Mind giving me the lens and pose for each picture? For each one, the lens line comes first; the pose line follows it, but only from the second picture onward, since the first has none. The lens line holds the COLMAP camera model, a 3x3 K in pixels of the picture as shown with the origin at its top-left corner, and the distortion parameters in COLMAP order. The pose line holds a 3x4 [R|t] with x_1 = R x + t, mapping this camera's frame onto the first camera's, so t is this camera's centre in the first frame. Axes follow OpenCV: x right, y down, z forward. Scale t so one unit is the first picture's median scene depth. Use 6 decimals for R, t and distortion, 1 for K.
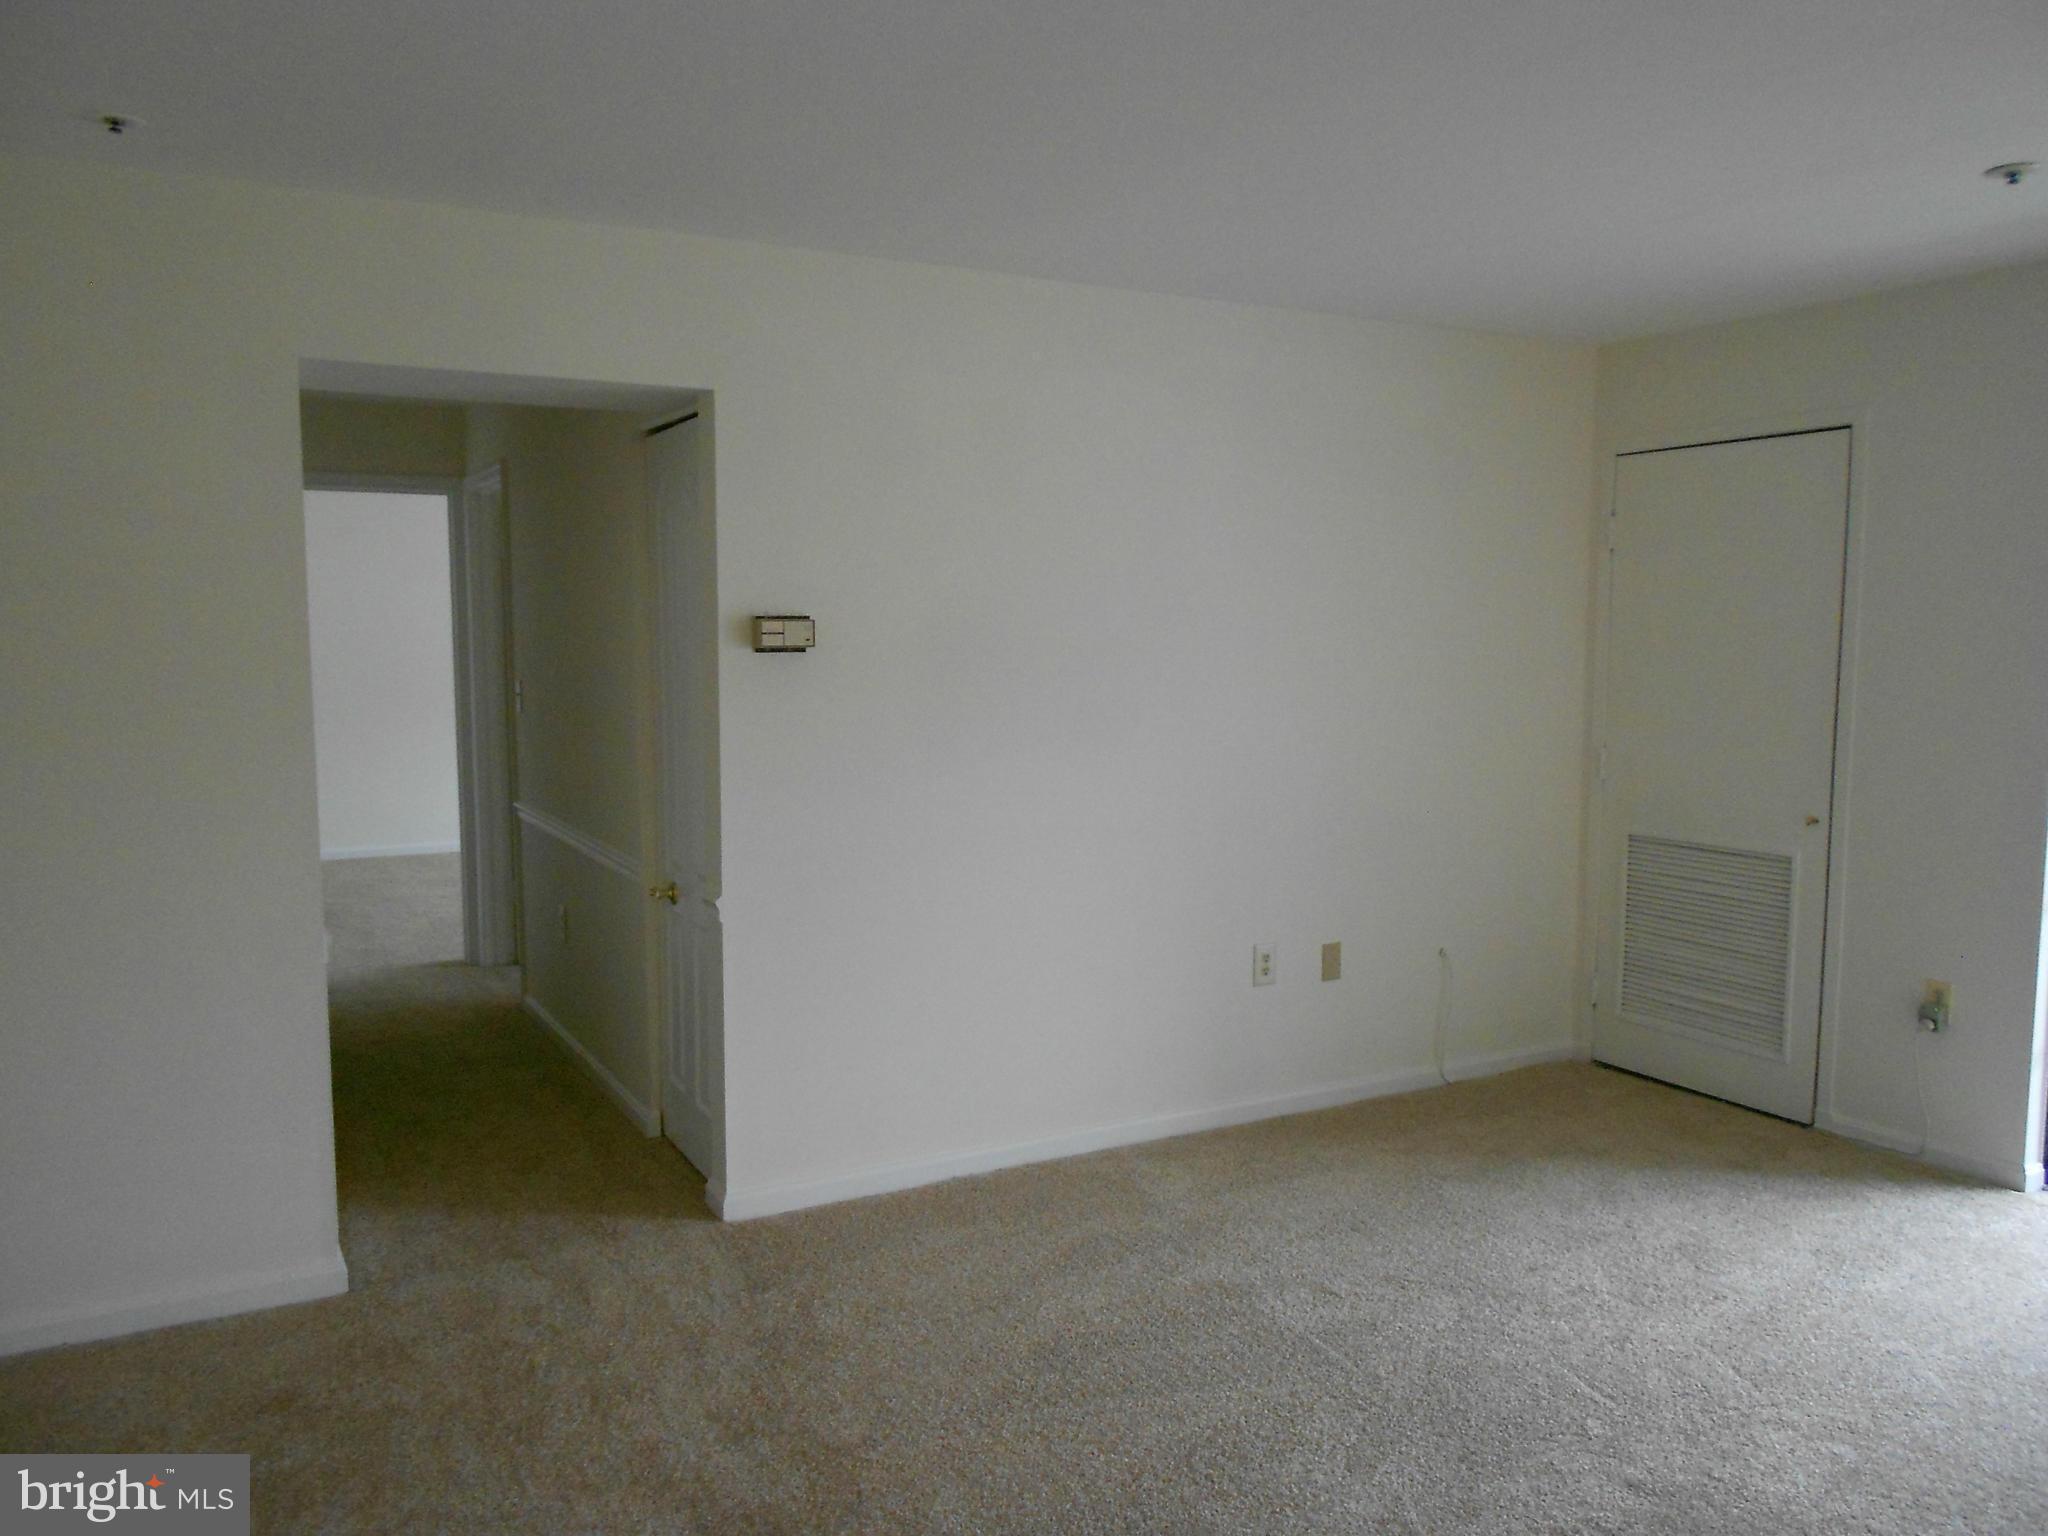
lens RADIAL K [[1538.2, 0, 1005.1], [0, 1538.2, 776.6], [0, 0, 1]] dist [-0.039914, 0.010556]
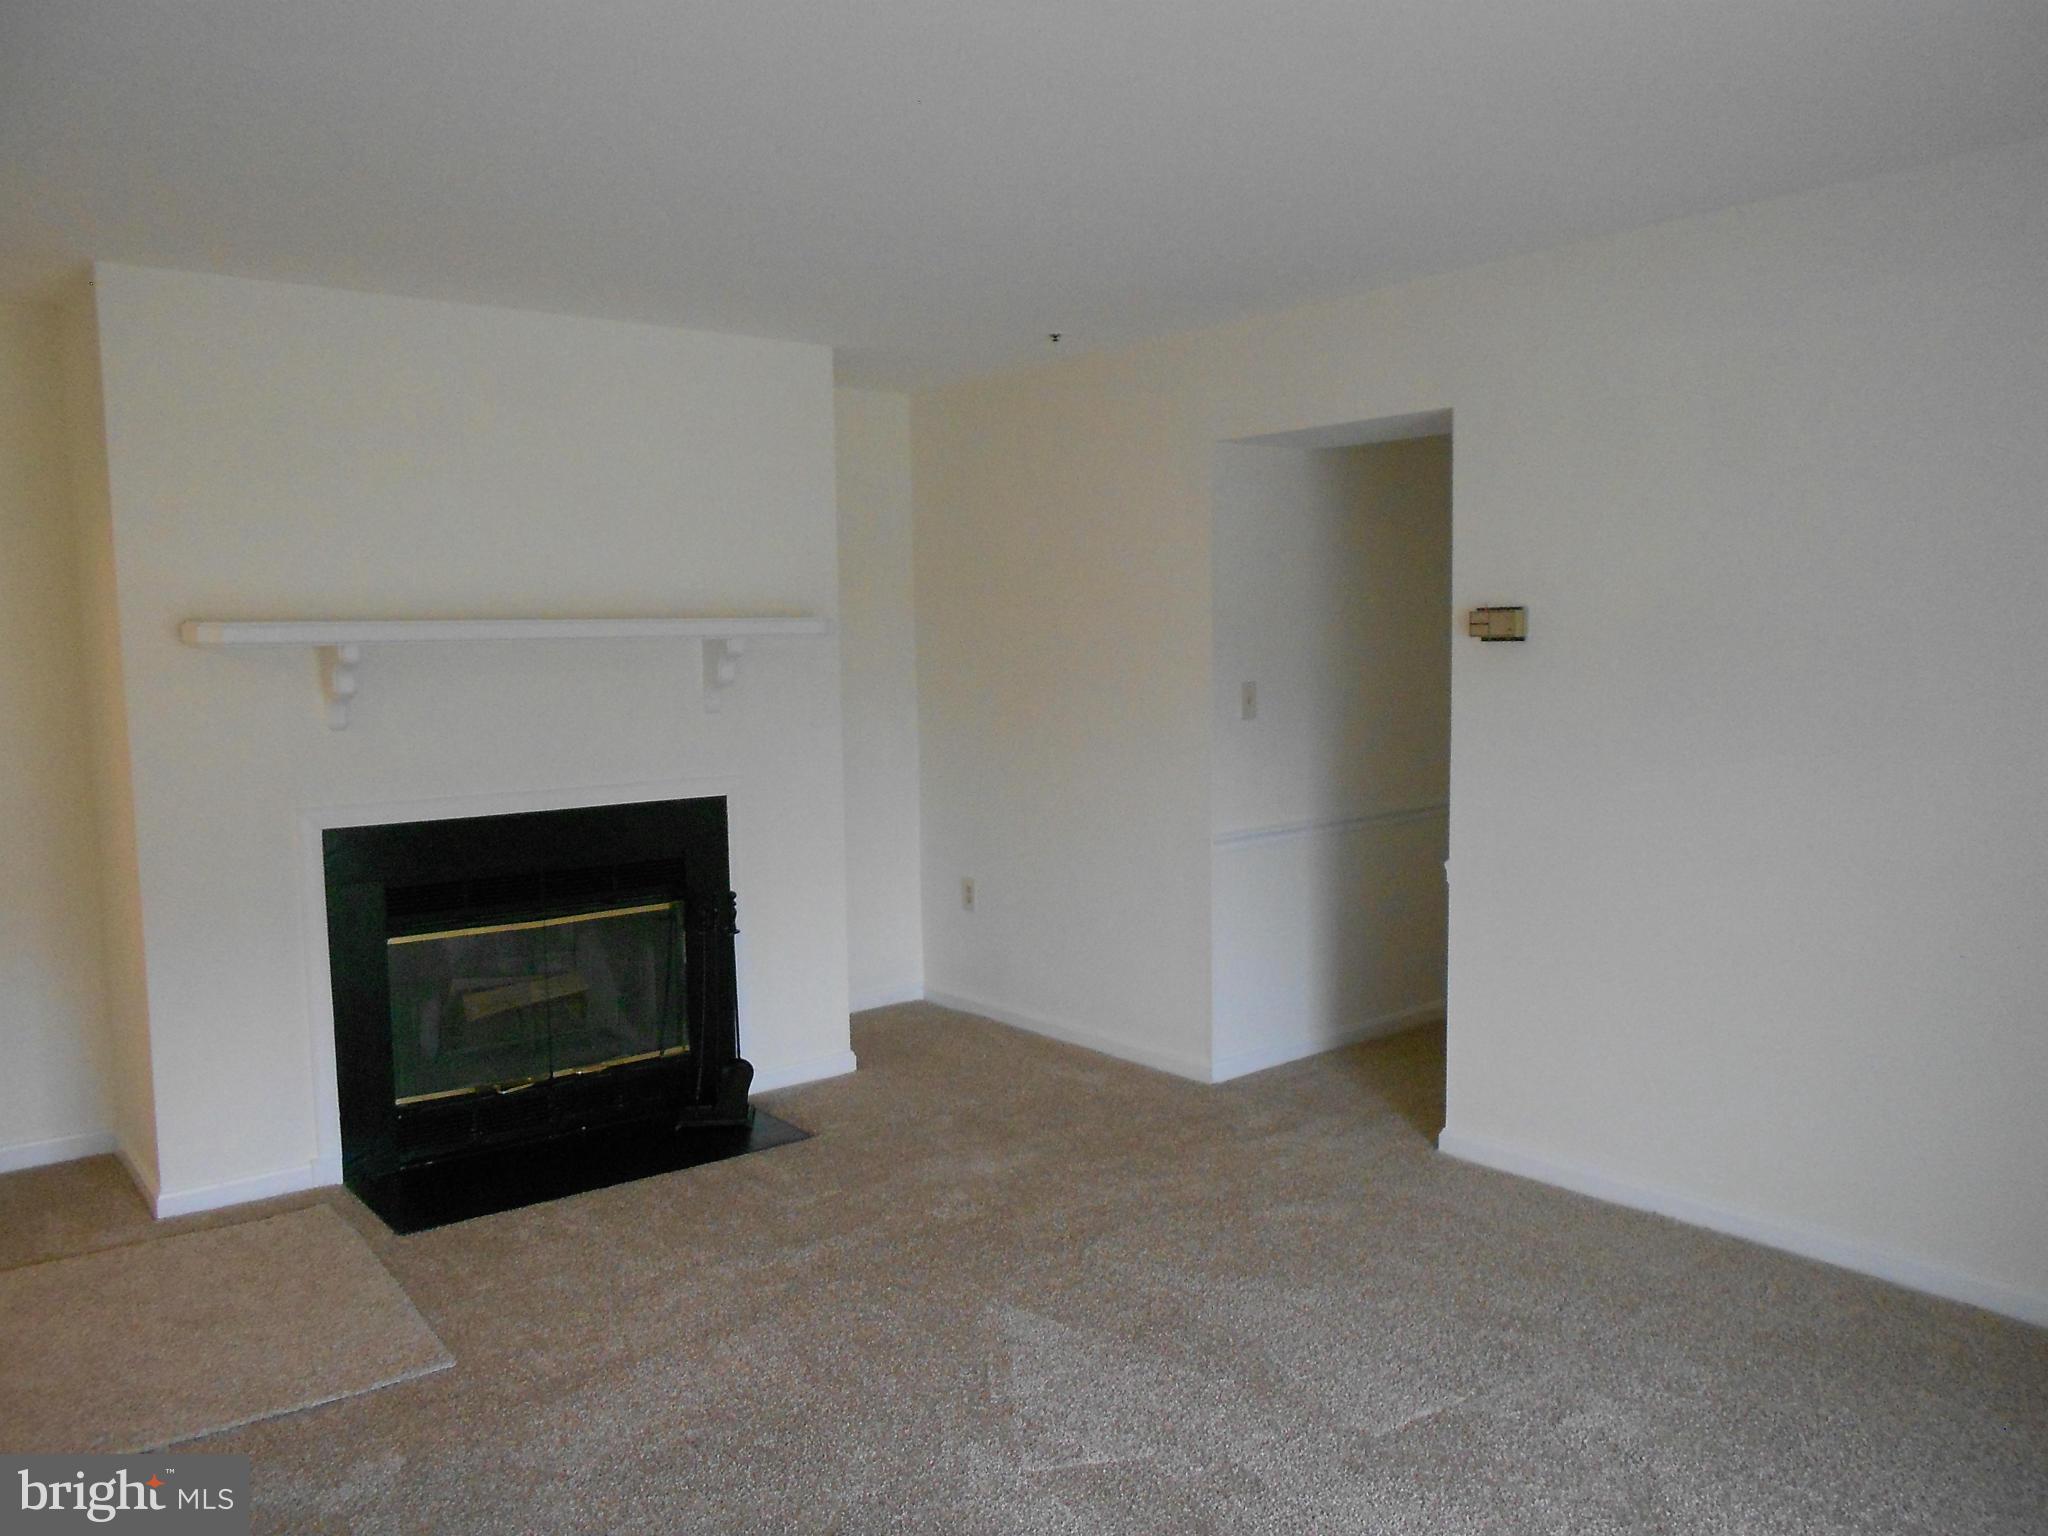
lens RADIAL K [[1538.2, 0, 1005.1], [0, 1538.2, 776.6], [0, 0, 1]] dist [-0.039914, 0.010556]
pose [[0.177298, 0.088285, -0.980189, 1.713539], [-0.070923, 0.994525, 0.076747, -0.091008], [0.981598, 0.055911, 0.182589, 0.951438]]
